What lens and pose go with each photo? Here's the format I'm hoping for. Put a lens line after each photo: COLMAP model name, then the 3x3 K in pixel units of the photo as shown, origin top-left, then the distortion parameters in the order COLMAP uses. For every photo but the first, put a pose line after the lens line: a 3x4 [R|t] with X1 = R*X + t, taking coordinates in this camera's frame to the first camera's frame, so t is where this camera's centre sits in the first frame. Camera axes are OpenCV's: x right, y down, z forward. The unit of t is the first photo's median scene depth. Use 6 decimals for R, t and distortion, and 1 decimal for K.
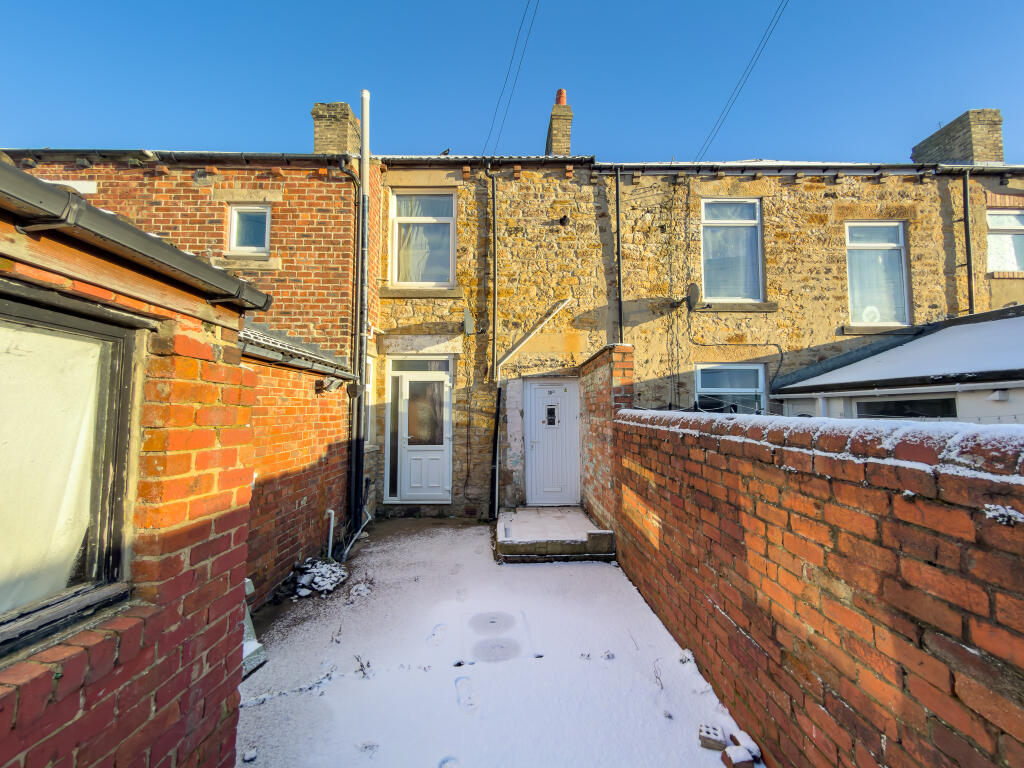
lens RADIAL K [[416.1, 0, 513.7], [0, 416.1, 386.4], [0, 0, 1]] dist [0.002142, -0.000689]
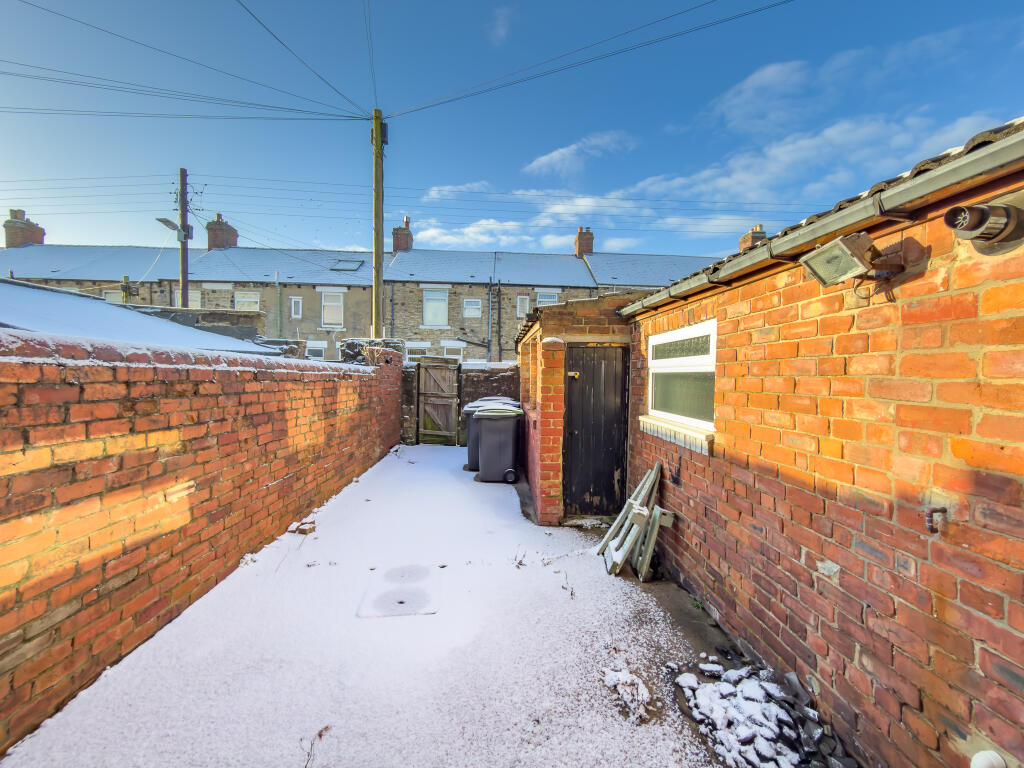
lens RADIAL K [[416.1, 0, 510.4], [0, 416.1, 385.6], [0, 0, 1]] dist [0.002142, -0.000689]
pose [[-0.999312, -0.020871, -0.030659, -0.281070], [-0.019860, 0.999260, -0.032937, 0.184437], [0.031324, -0.032305, -0.998987, 2.241747]]
